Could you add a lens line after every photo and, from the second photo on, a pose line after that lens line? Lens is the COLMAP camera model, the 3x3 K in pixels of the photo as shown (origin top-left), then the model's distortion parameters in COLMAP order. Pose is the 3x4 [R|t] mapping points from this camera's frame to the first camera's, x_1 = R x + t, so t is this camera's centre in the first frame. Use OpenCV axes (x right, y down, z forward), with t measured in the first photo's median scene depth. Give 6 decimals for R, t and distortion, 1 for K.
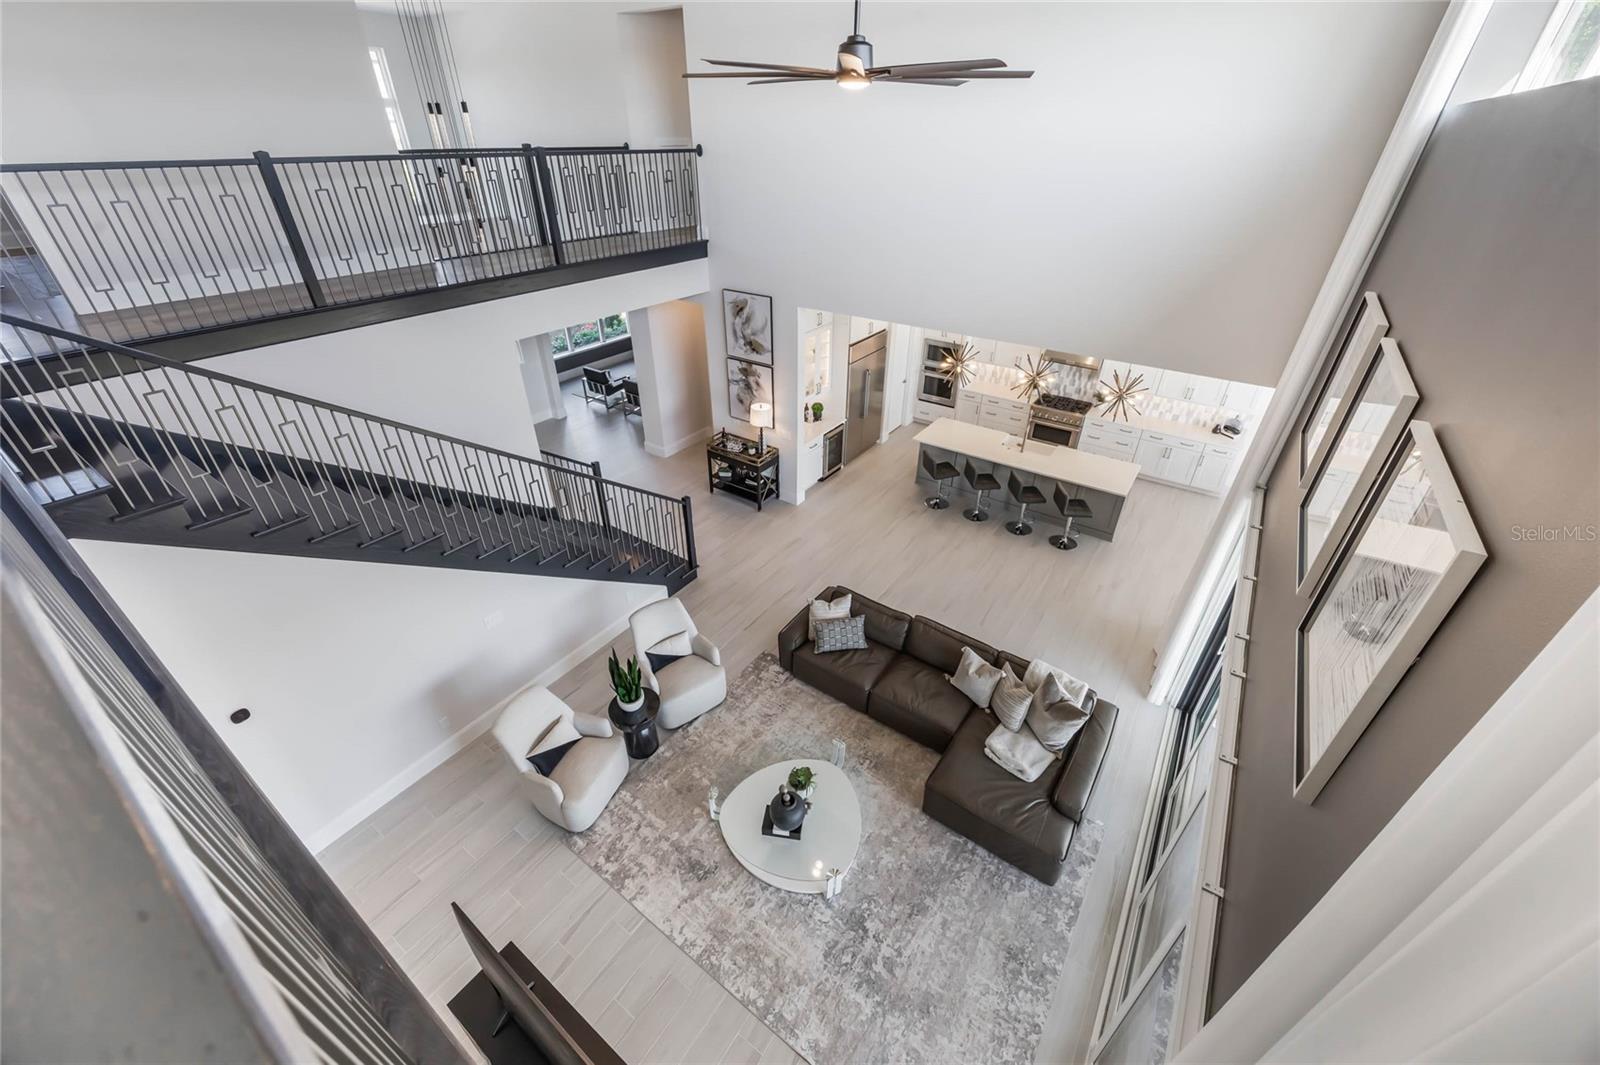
lens RADIAL K [[620.0, 0, 805.0], [0, 620.0, 528.4], [0, 0, 1]] dist [-0.002044, 0.000305]
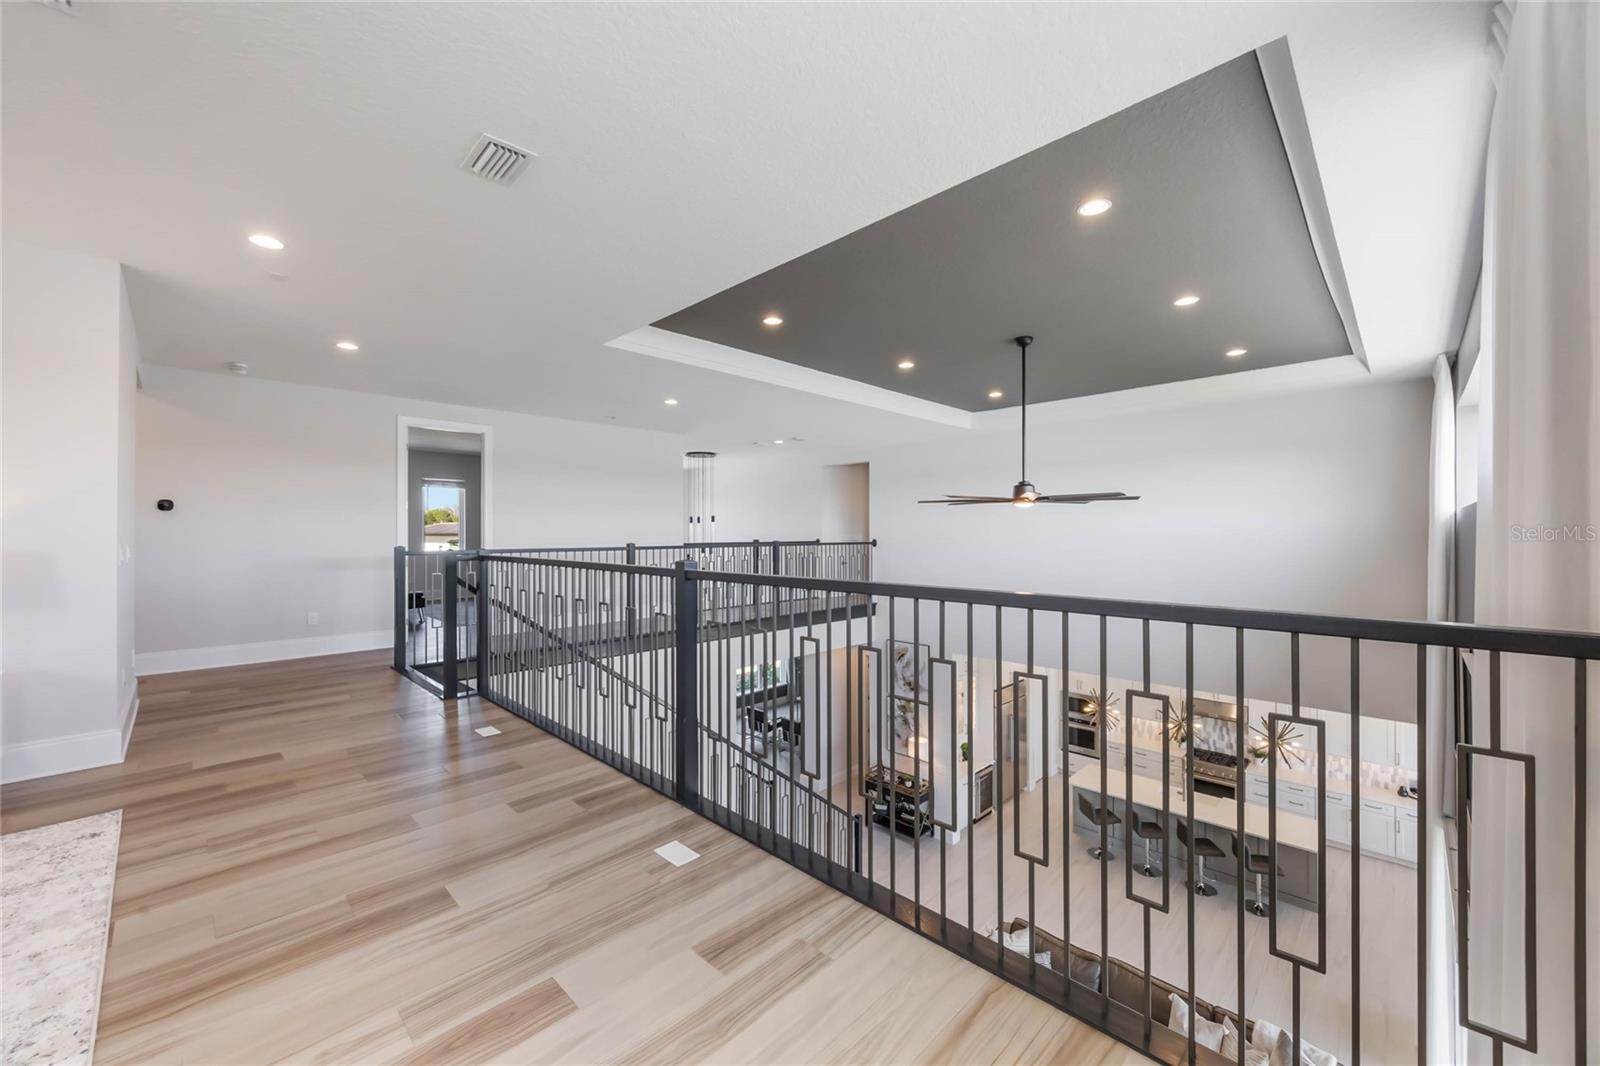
lens RADIAL K [[620.0, 0, 805.0], [0, 620.0, 528.9], [0, 0, 1]] dist [-0.002044, 0.000305]
pose [[0.985487, -0.010161, -0.169445, -0.075871], [-0.083793, 0.838995, -0.537649, 0.095351], [0.147626, 0.544044, 0.825968, -0.144243]]
